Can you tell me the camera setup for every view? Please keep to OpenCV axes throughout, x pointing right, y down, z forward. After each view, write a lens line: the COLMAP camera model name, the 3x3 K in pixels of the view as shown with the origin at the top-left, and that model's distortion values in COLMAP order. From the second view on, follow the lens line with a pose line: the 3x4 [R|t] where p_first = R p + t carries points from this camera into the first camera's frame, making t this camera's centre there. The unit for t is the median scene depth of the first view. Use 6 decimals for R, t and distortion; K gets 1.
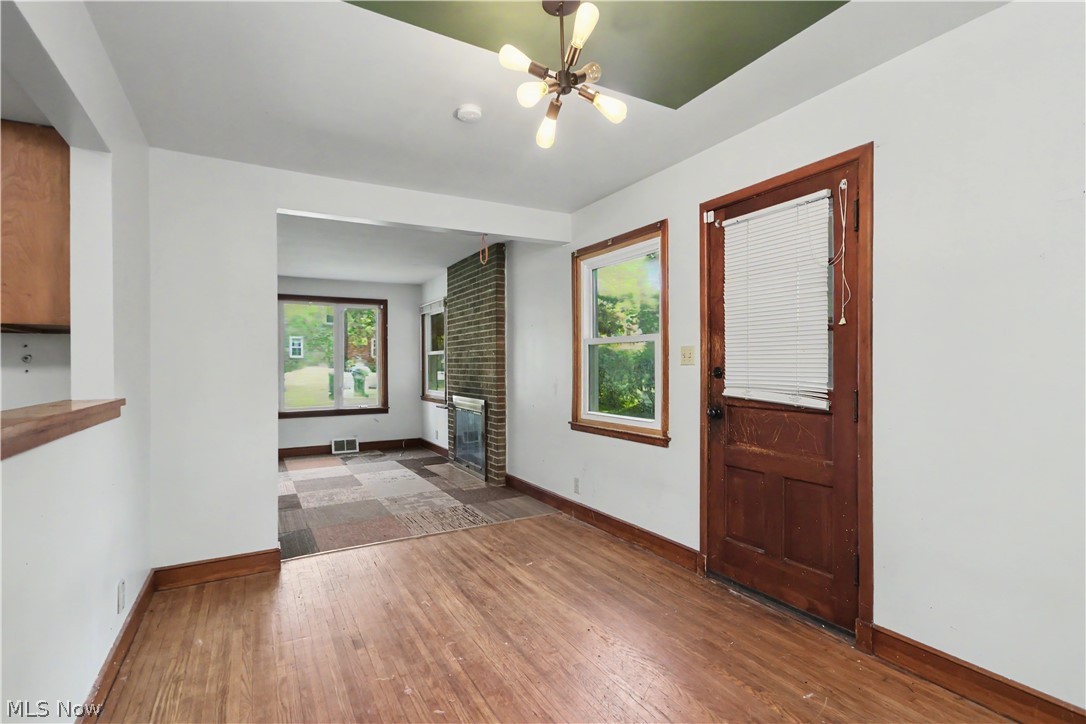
lens RADIAL K [[503.5, 0, 543.0], [0, 503.5, 362.0], [0, 0, 1]] dist [0.000239, -0.000056]
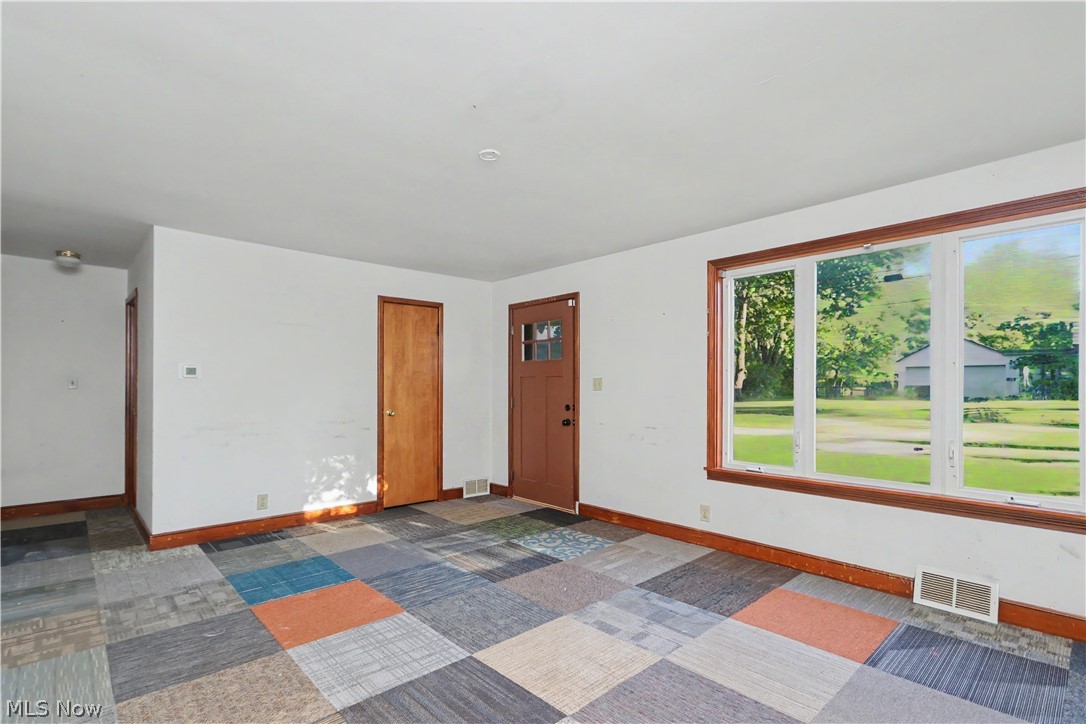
lens RADIAL K [[519.5, 0, 540.3], [0, 519.5, 383.8], [0, 0, 1]] dist [0.001549, 0.000579]
pose [[0.221667, -0.000080, -0.975122, -0.112807], [0.000216, 1.000000, -0.000033, 0.006974], [0.975122, -0.000203, 0.221667, 0.943383]]
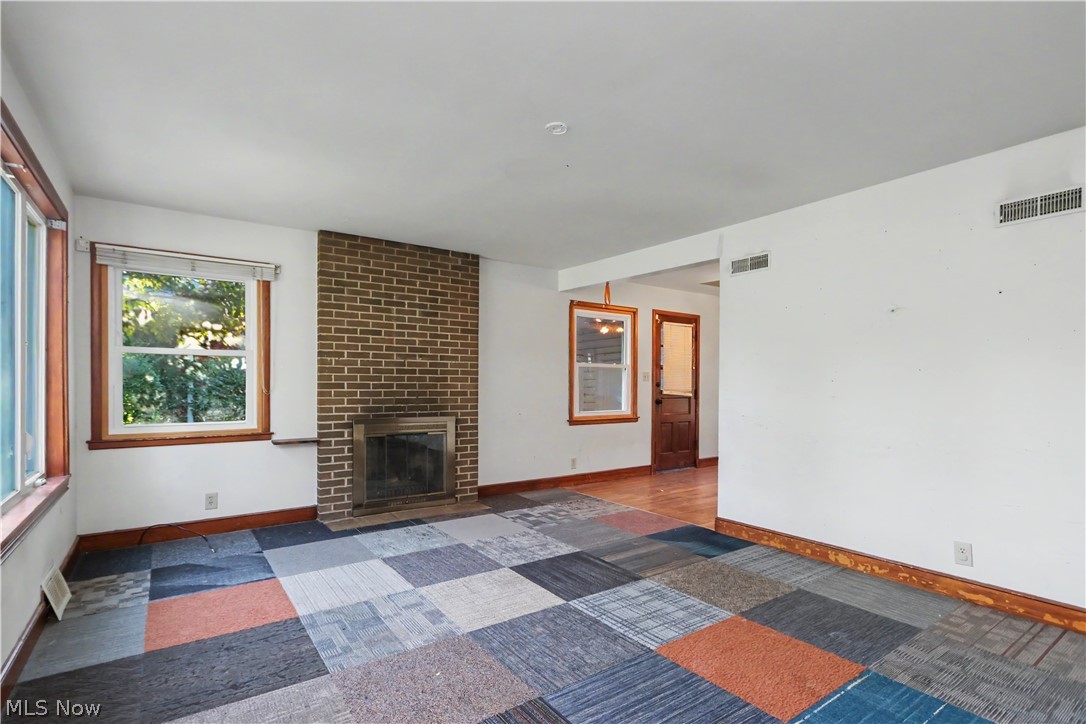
lens RADIAL K [[523.2, 0, 525.4], [0, 523.2, 389.1], [0, 0, 1]] dist [-0.000563, 0.000254]
pose [[-0.066648, -0.004581, 0.997766, -1.245836], [-0.011845, 0.999923, 0.003800, 0.024198], [-0.997706, -0.011565, -0.066697, 1.084650]]
